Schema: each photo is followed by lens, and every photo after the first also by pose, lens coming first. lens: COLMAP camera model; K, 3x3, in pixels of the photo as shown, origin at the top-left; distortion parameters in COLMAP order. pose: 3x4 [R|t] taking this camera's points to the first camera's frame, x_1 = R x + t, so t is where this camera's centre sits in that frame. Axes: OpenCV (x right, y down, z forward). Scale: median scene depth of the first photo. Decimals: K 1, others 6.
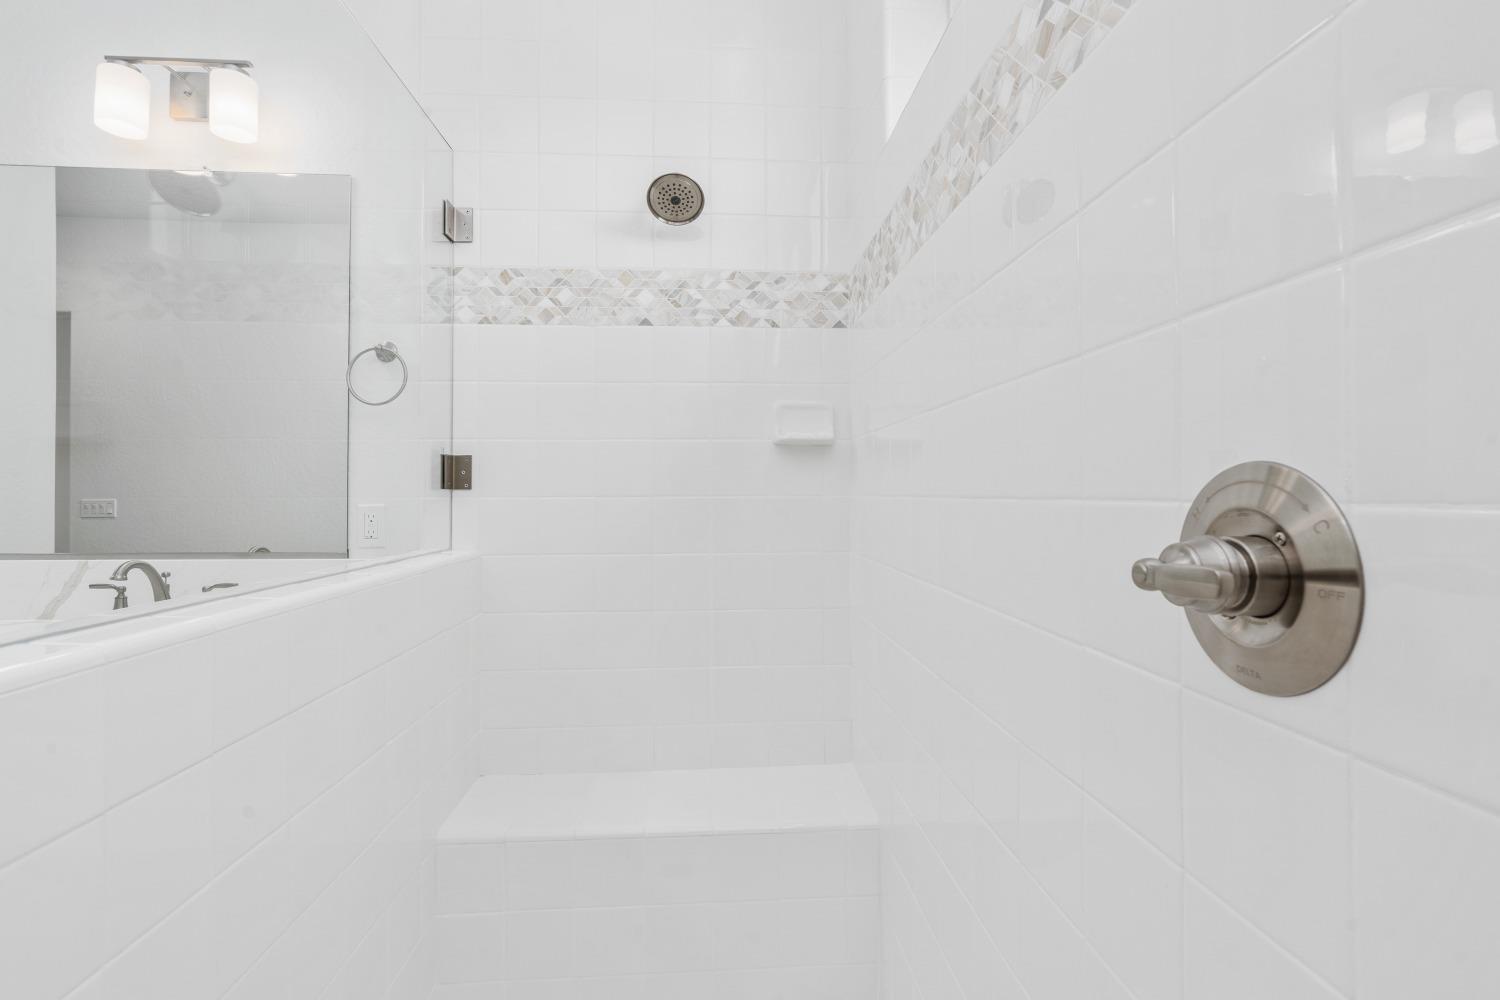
lens RADIAL K [[690.4, 0, 745.0], [0, 690.4, 500.8], [0, 0, 1]] dist [-0.011259, 0.003824]
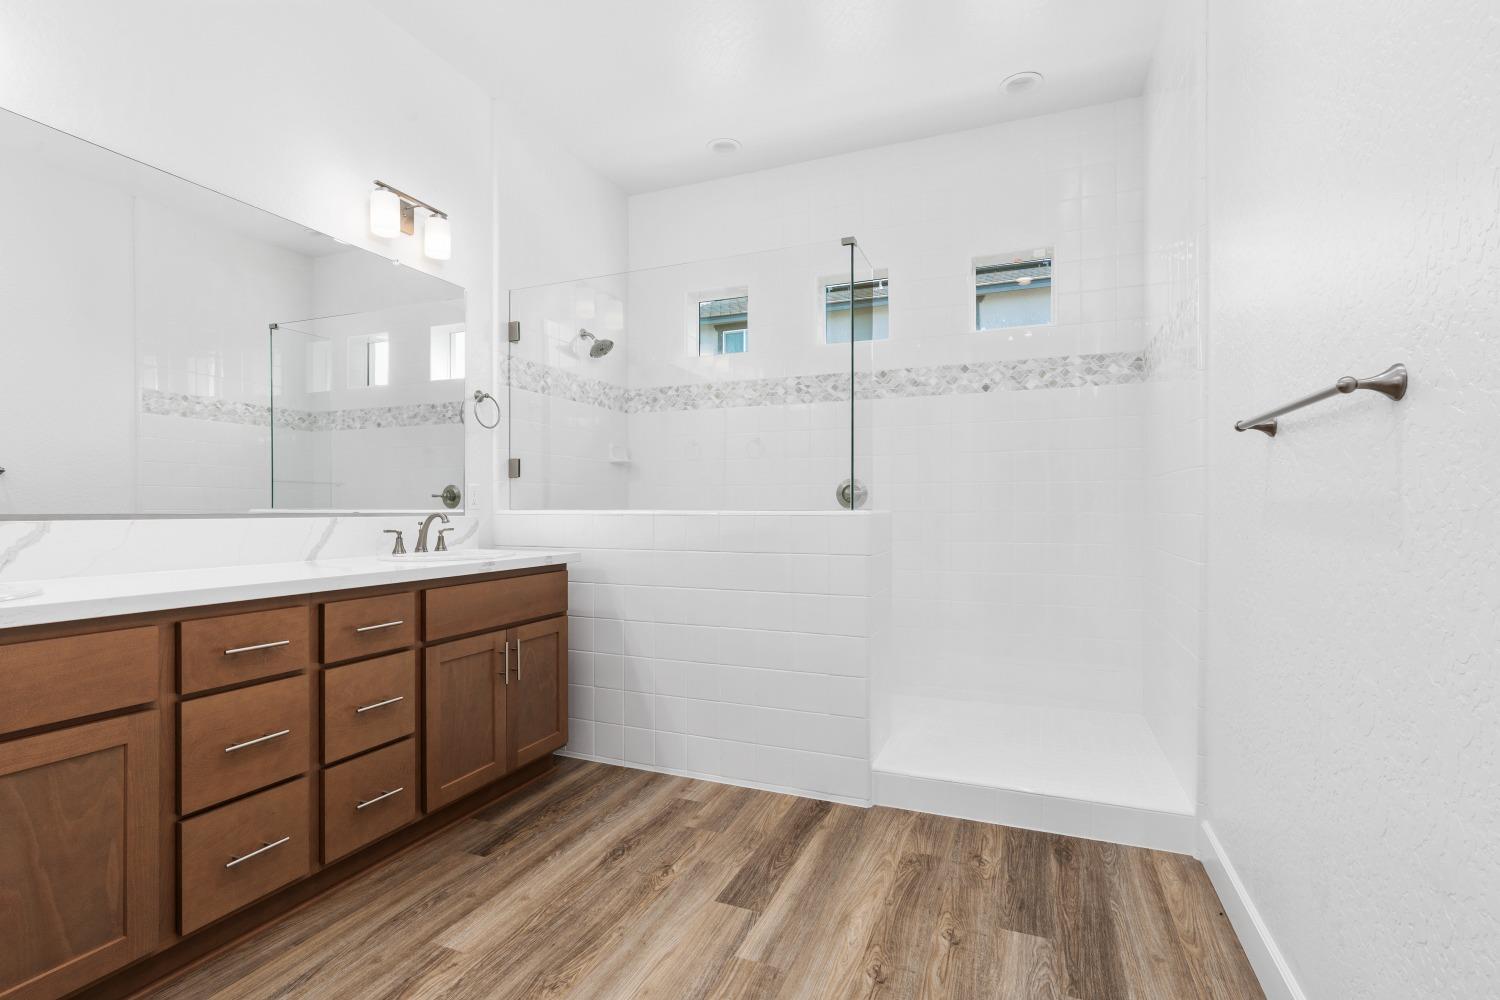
lens RADIAL K [[690.4, 0, 731.5], [0, 690.4, 500.9], [0, 0, 1]] dist [-0.011259, 0.003824]
pose [[0.463449, 0.011489, 0.886049, -1.735869], [-0.014910, 0.999875, -0.005167, 0.046128], [-0.885998, -0.010816, 0.463562, -0.365029]]
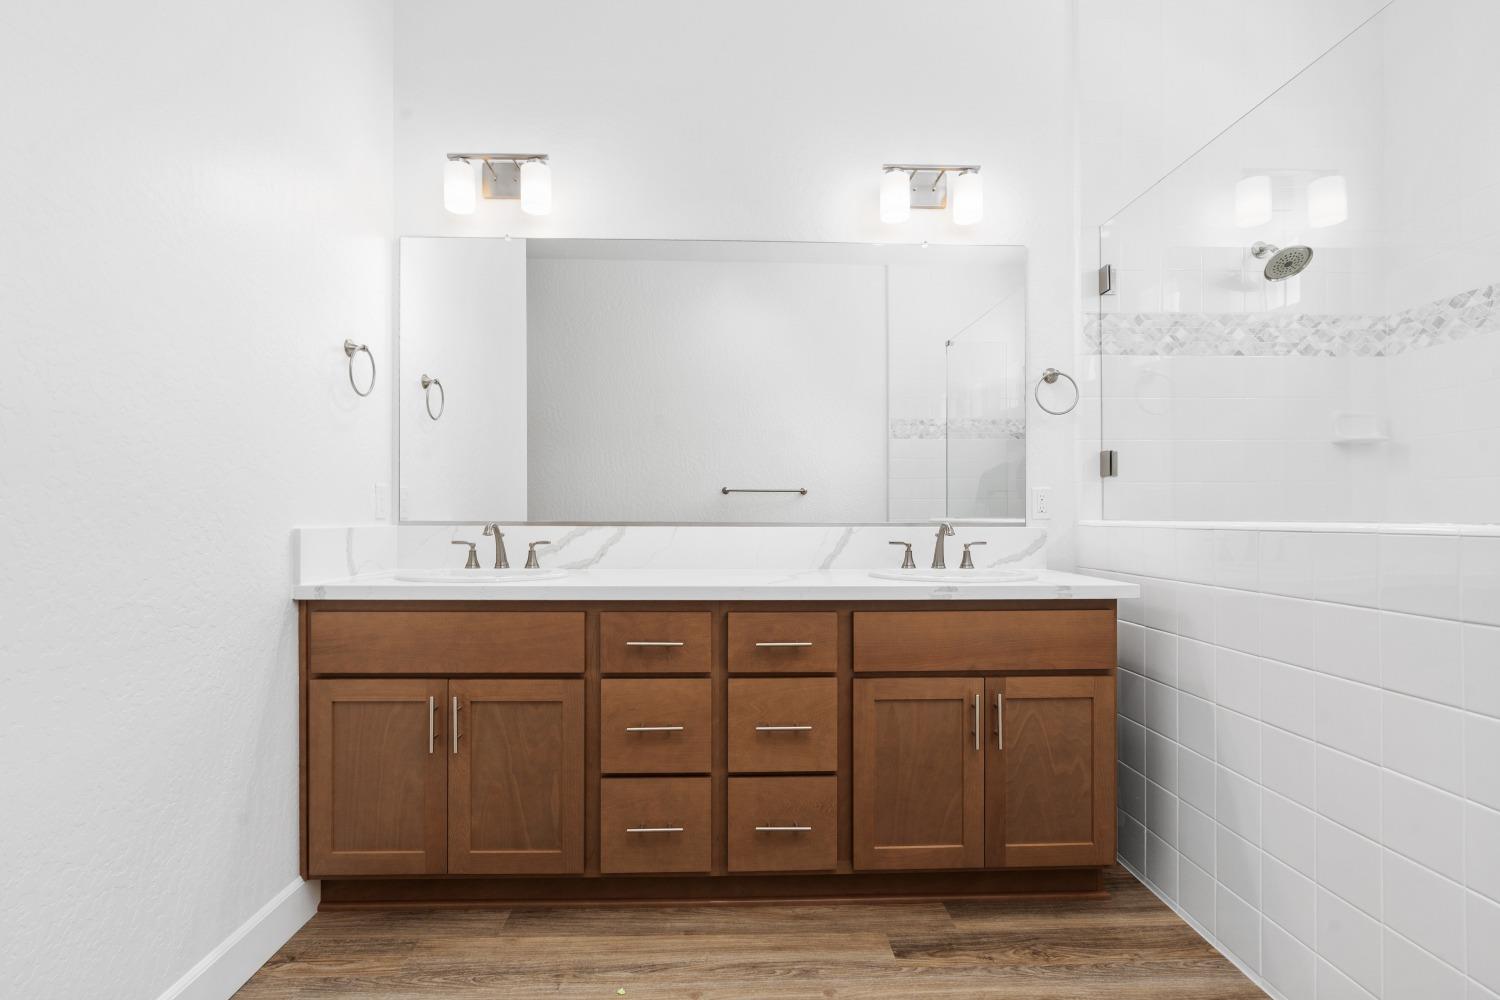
lens RADIAL K [[690.4, 0, 751.8], [0, 690.4, 510.1], [0, 0, 1]] dist [-0.011259, 0.003824]
pose [[0.999138, 0.002735, -0.041430, -1.040973], [-0.002417, 0.999967, 0.007735, 0.041004], [0.041450, -0.007628, 0.999111, -0.387293]]
